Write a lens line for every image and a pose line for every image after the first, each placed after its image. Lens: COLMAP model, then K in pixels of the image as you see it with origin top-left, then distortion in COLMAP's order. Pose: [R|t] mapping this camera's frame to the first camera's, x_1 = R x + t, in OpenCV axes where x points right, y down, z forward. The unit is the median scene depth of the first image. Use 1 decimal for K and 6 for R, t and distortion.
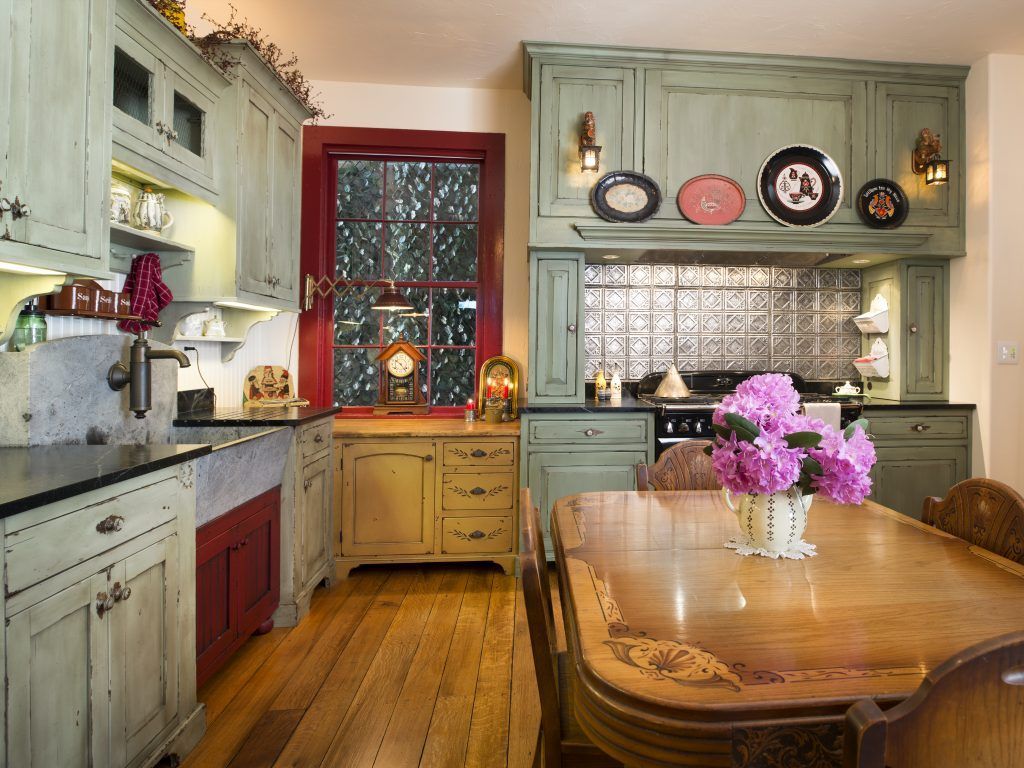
lens RADIAL K [[664.4, 0, 677.2], [0, 664.4, 363.4], [0, 0, 1]] dist [-0.024603, -0.003758]
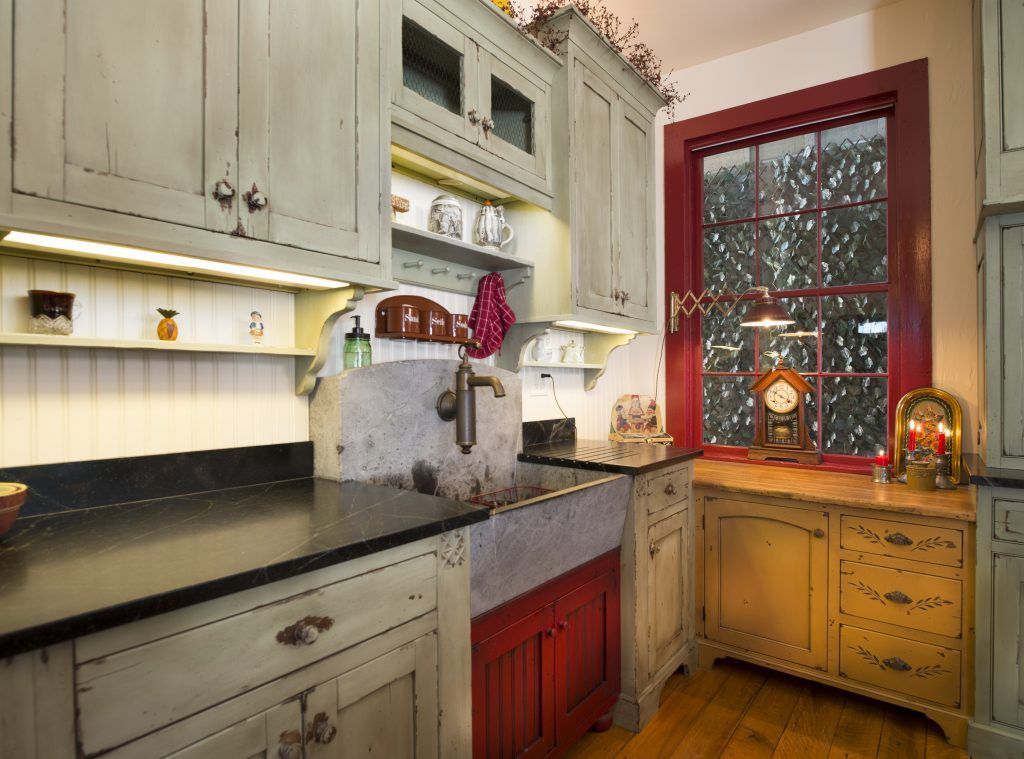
lens RADIAL K [[621.6, 0, 508.0], [0, 621.6, 345.0], [0, 0, 1]] dist [-0.007449, -0.004195]
pose [[0.671079, -0.040795, -0.740263, -0.107386], [-0.015963, 0.997458, -0.069441, -0.003348], [0.741214, 0.058417, 0.668722, 0.320221]]
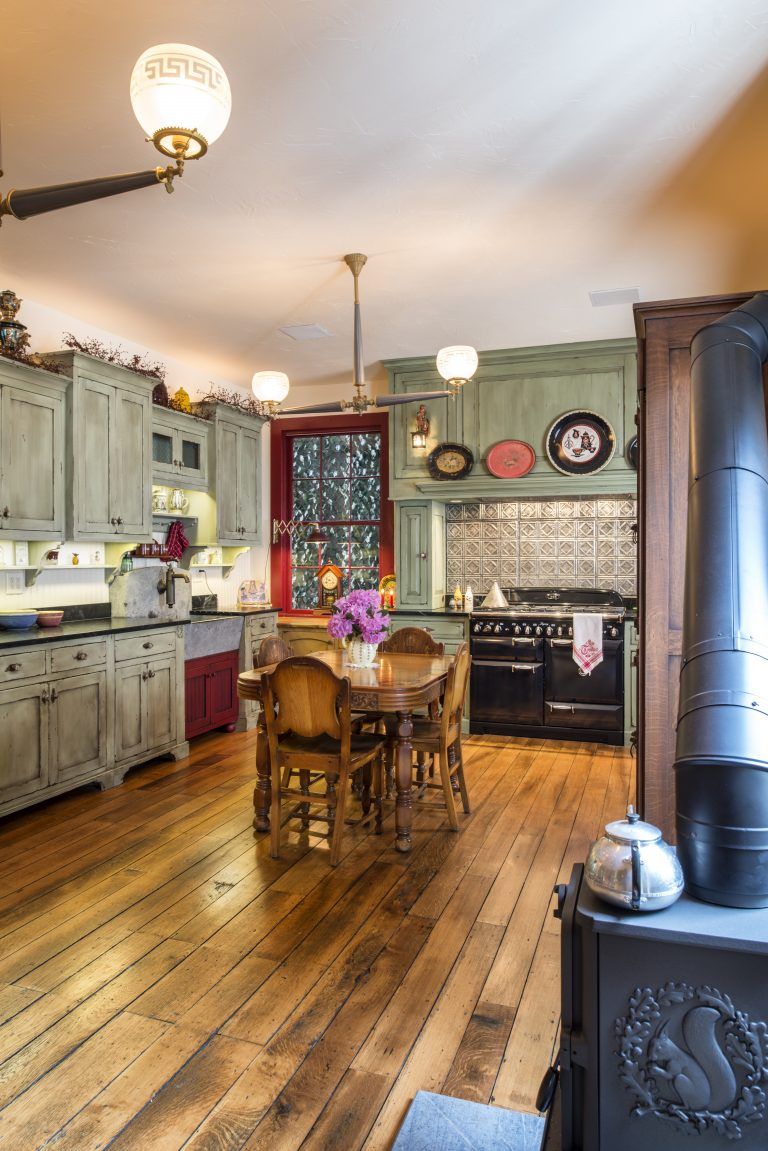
lens RADIAL K [[873.3, 0, 384.0], [0, 873.3, 575.5], [0, 0, 1]] dist [-0.004105, 0.004646]
pose [[0.866094, 0.006553, -0.499838, 0.729480], [-0.004468, 0.999976, 0.005369, -0.021778], [0.499861, -0.002417, 0.866102, -0.668638]]
